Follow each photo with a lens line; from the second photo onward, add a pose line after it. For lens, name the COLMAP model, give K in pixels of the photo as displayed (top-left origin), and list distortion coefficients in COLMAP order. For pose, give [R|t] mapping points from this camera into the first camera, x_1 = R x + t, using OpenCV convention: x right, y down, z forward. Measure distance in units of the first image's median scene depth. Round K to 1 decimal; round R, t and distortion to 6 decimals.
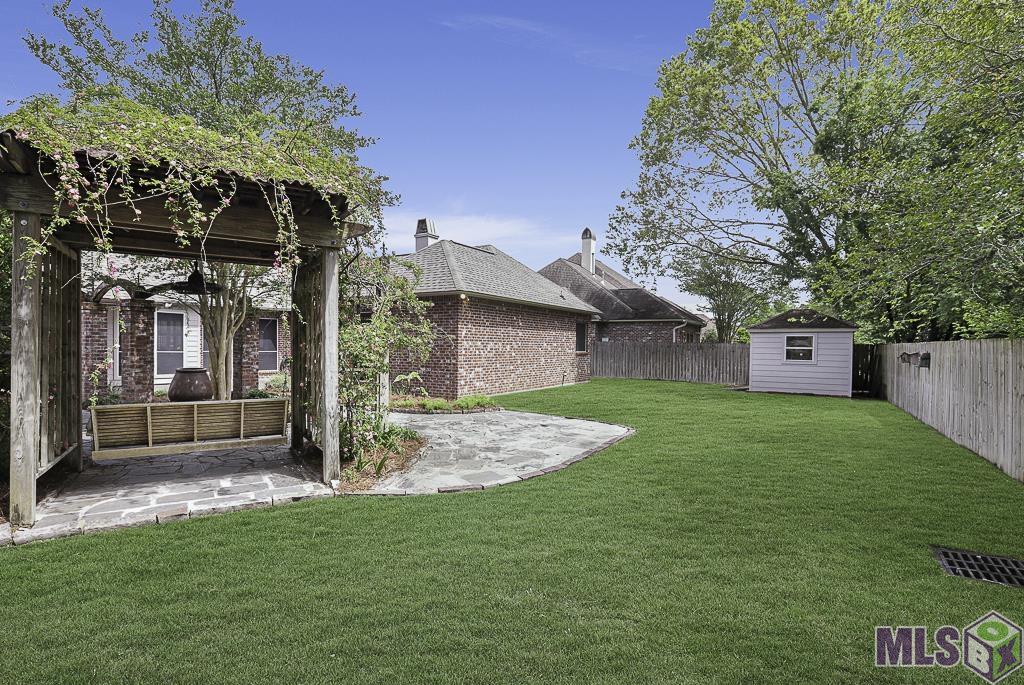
lens RADIAL K [[503.7, 0, 498.4], [0, 503.7, 347.4], [0, 0, 1]] dist [-0.037257, 0.032473]
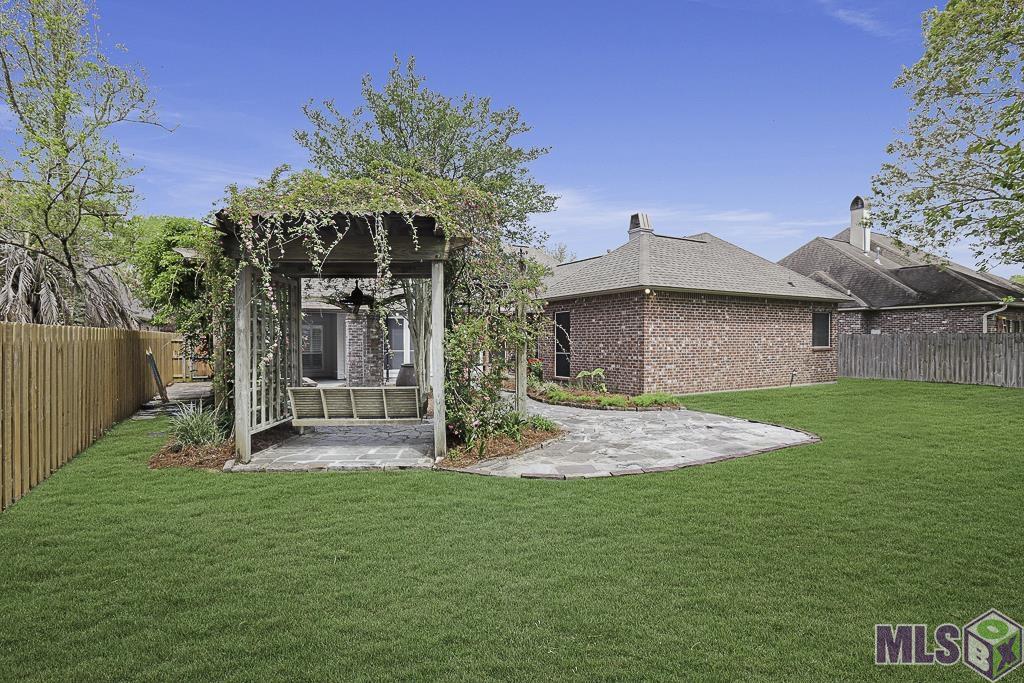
lens RADIAL K [[503.7, 0, 498.4], [0, 503.7, 346.4], [0, 0, 1]] dist [-0.037257, 0.032473]
pose [[0.875175, -0.011939, -0.483660, 0.184911], [0.012799, 0.999917, -0.001522, 0.003913], [0.483638, -0.004859, 0.875255, 0.013748]]
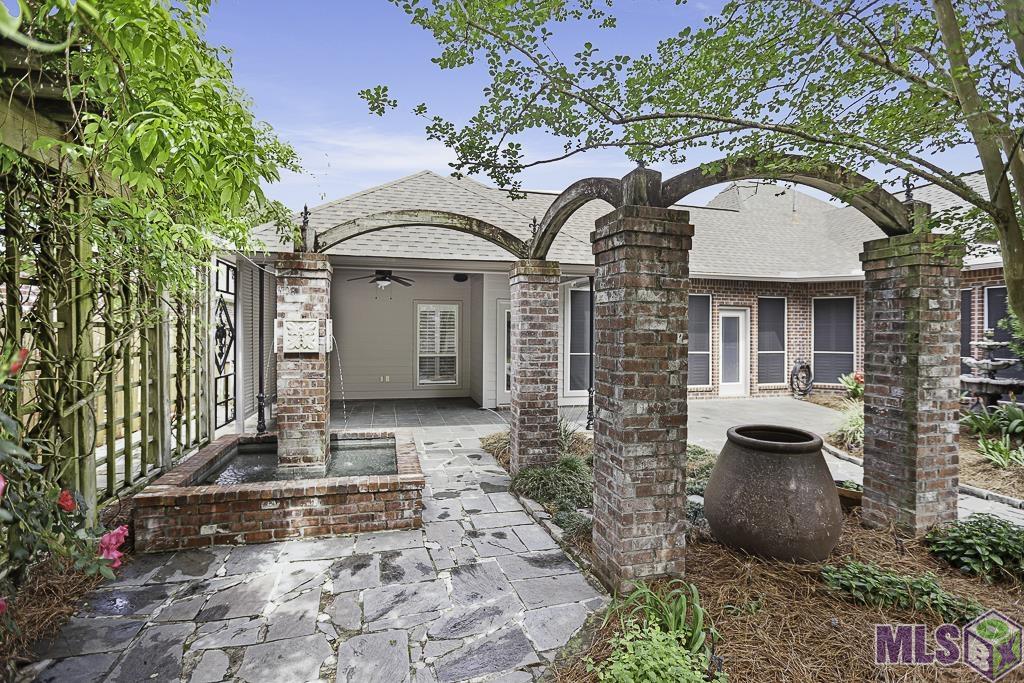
lens RADIAL K [[500.7, 0, 513.4], [0, 500.7, 331.5], [0, 0, 1]] dist [-0.004660, -0.000132]
pose [[0.736083, -0.011053, -0.676801, -0.546507], [0.004812, 0.999927, -0.011097, -0.019380], [0.676874, 0.004912, 0.736083, 0.688262]]
